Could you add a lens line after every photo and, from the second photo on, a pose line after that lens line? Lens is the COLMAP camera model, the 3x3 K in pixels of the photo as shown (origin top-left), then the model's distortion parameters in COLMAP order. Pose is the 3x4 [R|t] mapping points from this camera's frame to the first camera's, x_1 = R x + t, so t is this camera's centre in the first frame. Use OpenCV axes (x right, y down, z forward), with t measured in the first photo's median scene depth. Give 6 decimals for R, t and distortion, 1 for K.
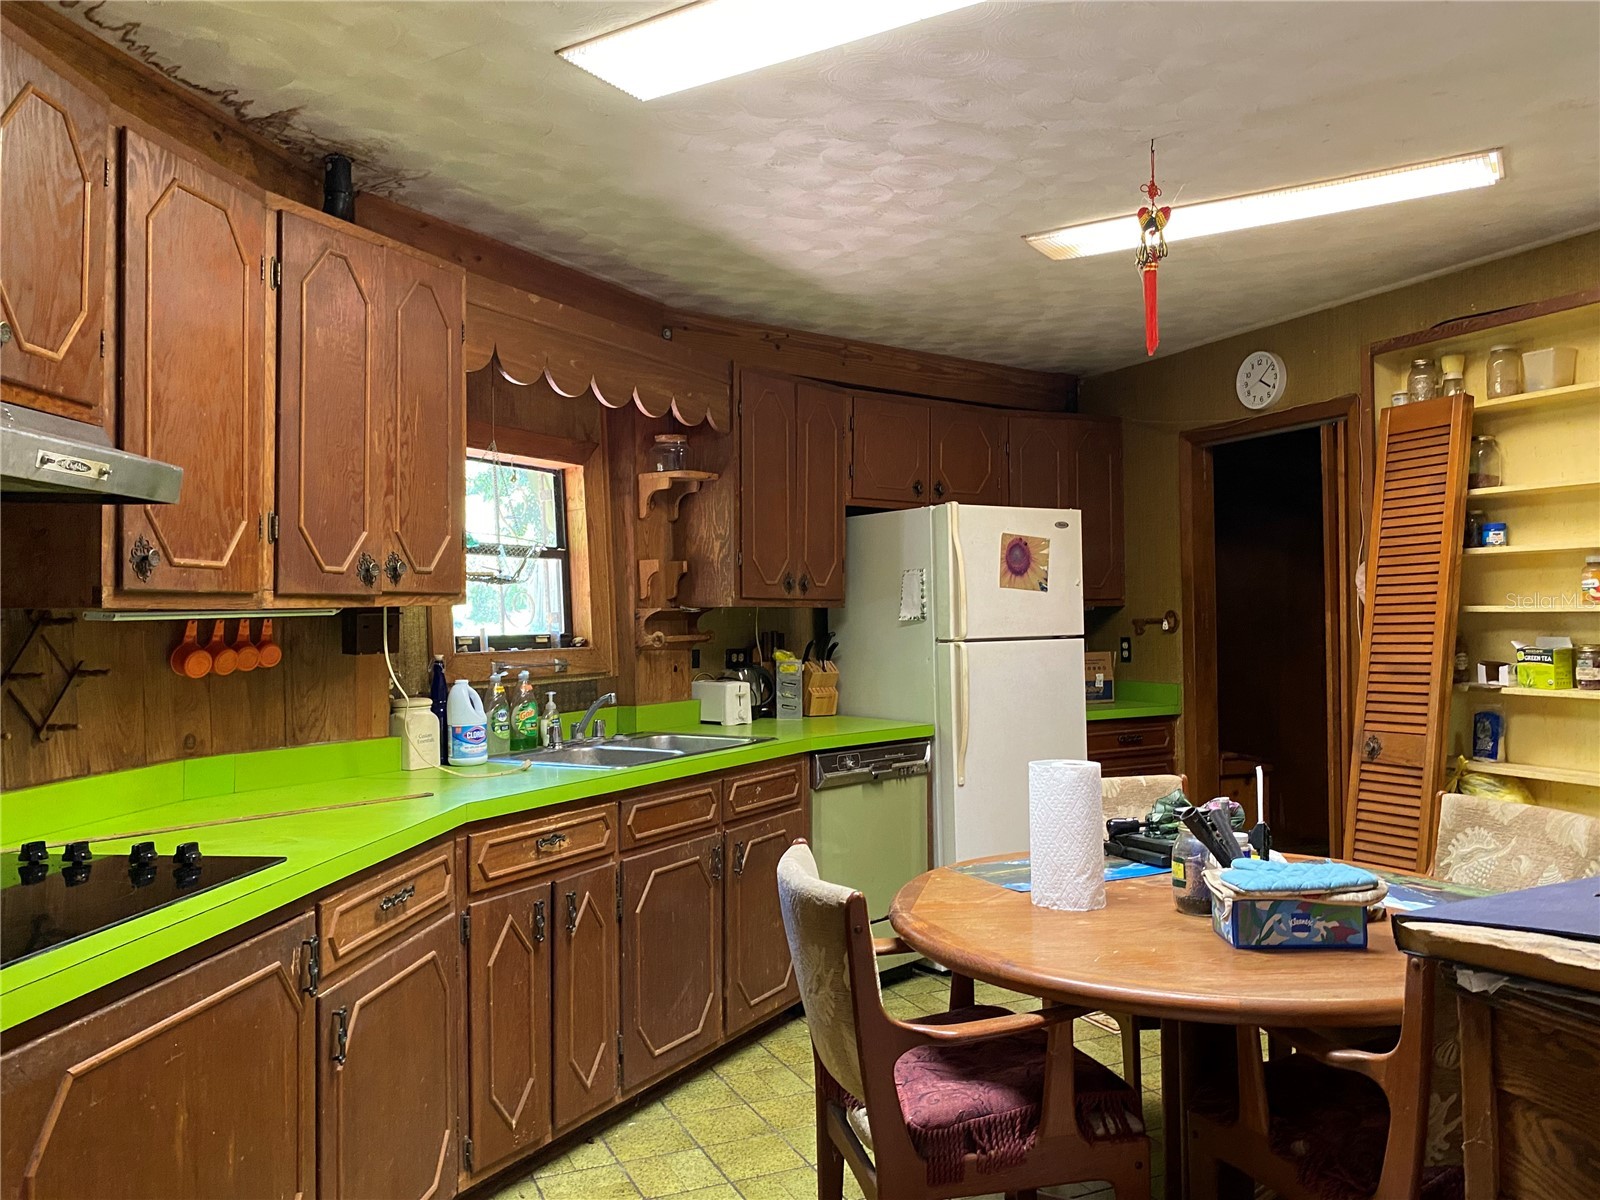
lens RADIAL K [[1210.2, 0, 799.5], [0, 1210.2, 602.8], [0, 0, 1]] dist [0.028960, -0.050741]
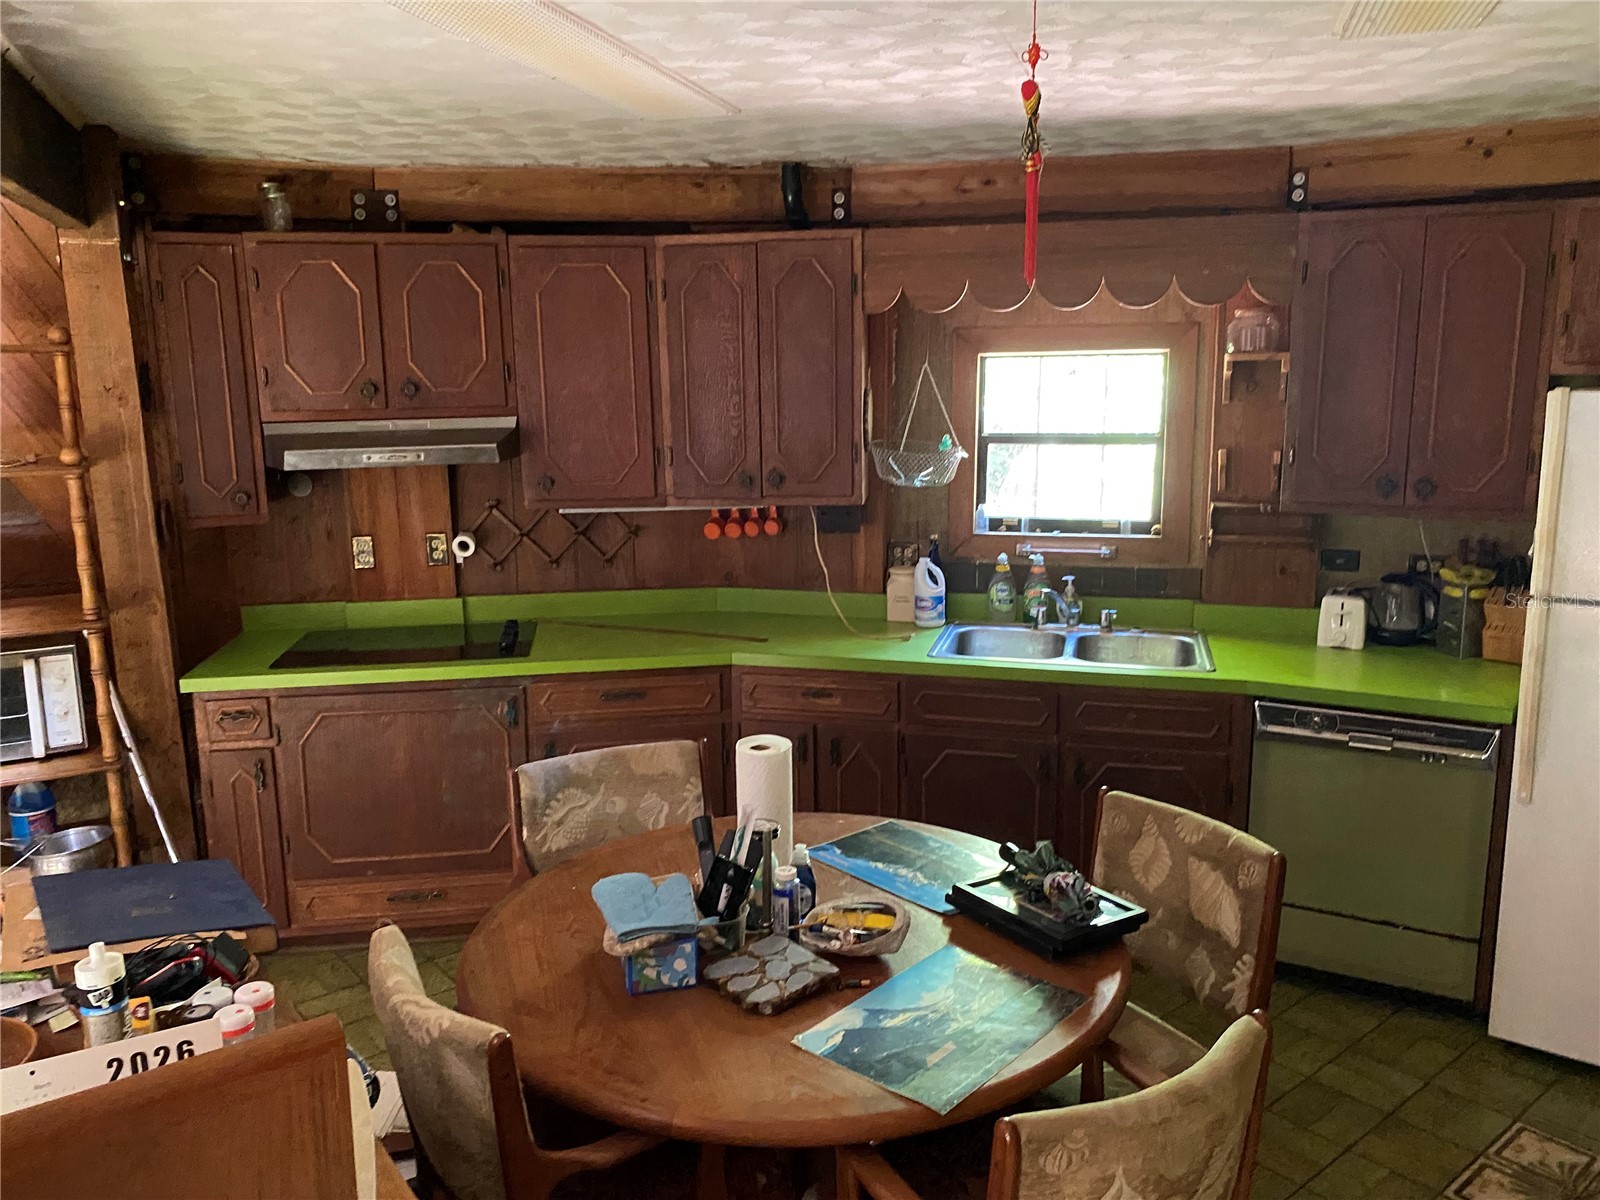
lens RADIAL K [[1210.2, 0, 803.9], [0, 1210.2, 596.5], [0, 0, 1]] dist [0.028960, -0.050741]
pose [[0.272995, 0.185906, -0.943882, 0.961880], [0.015501, 0.980173, 0.197537, -0.160685], [0.961891, -0.068557, 0.264701, 0.628649]]
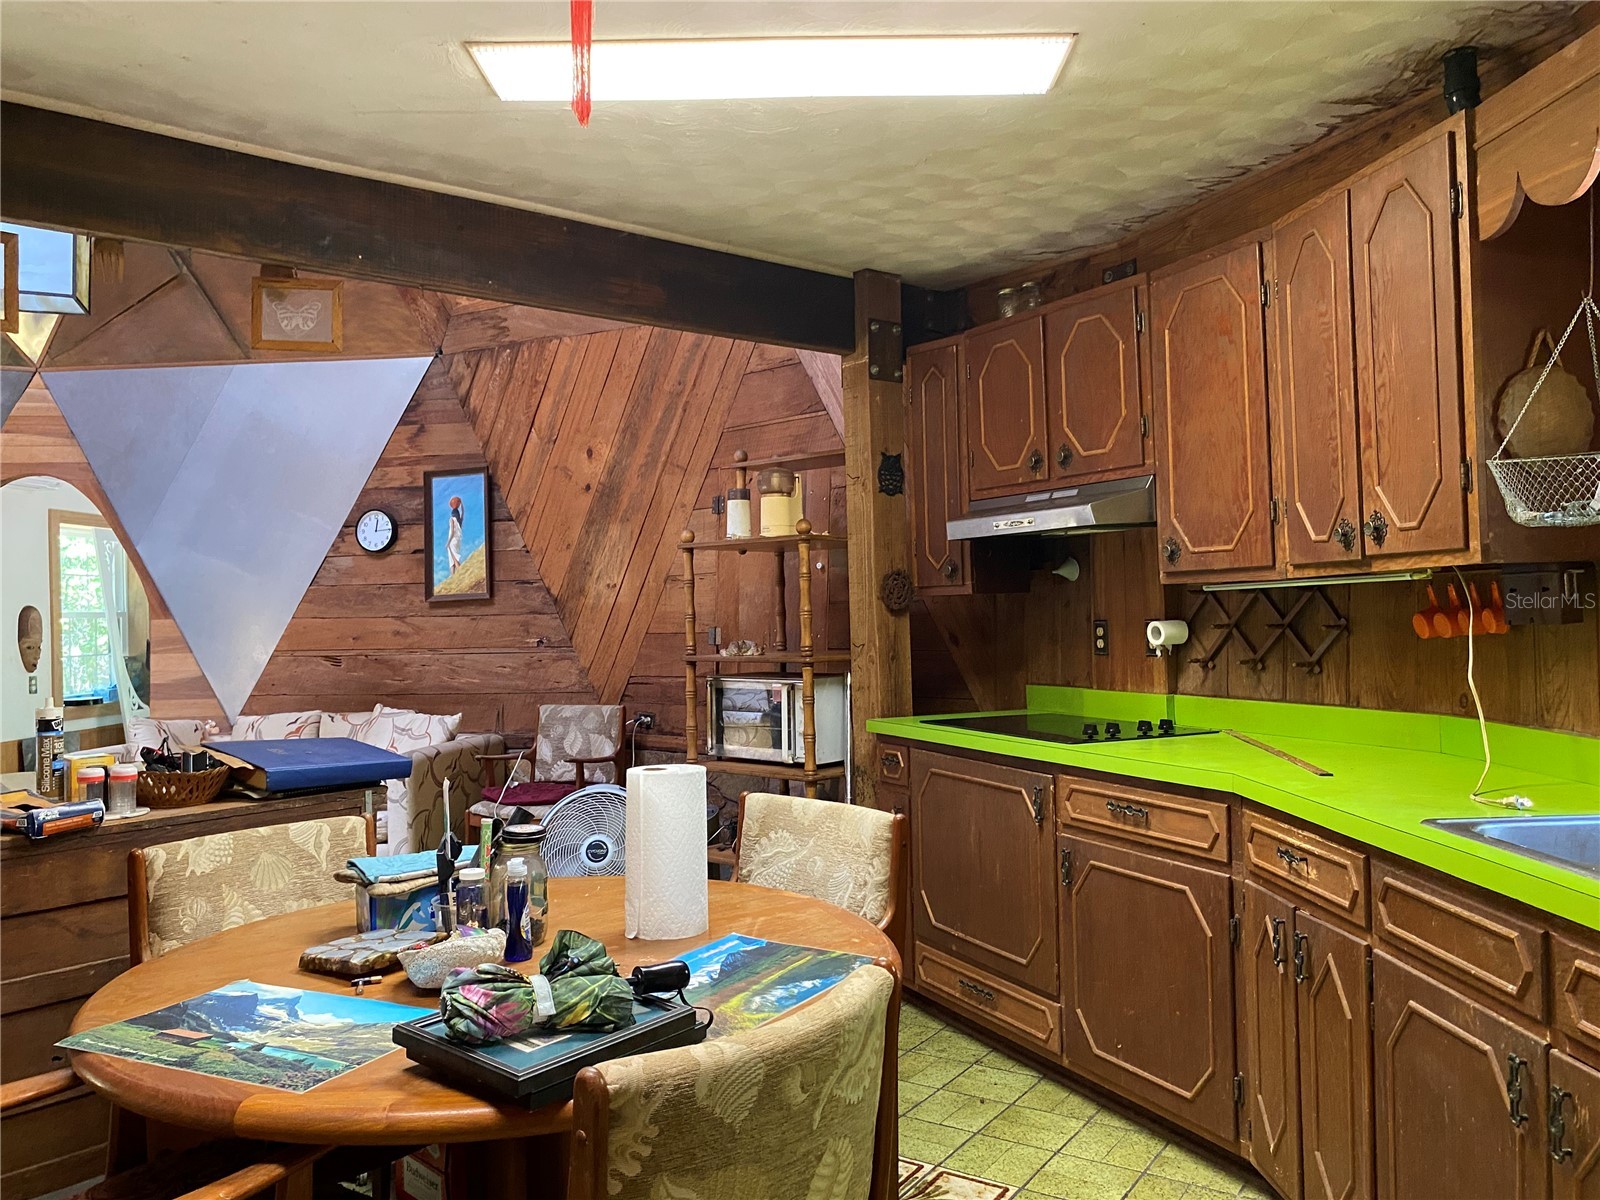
lens RADIAL K [[1210.2, 0, 806.0], [0, 1210.2, 596.7], [0, 0, 1]] dist [0.028960, -0.050741]
pose [[-0.839674, 0.022556, -0.542622, 0.491120], [0.035724, 0.999267, -0.013741, 0.018489], [0.541915, -0.030923, -0.839864, 1.452978]]
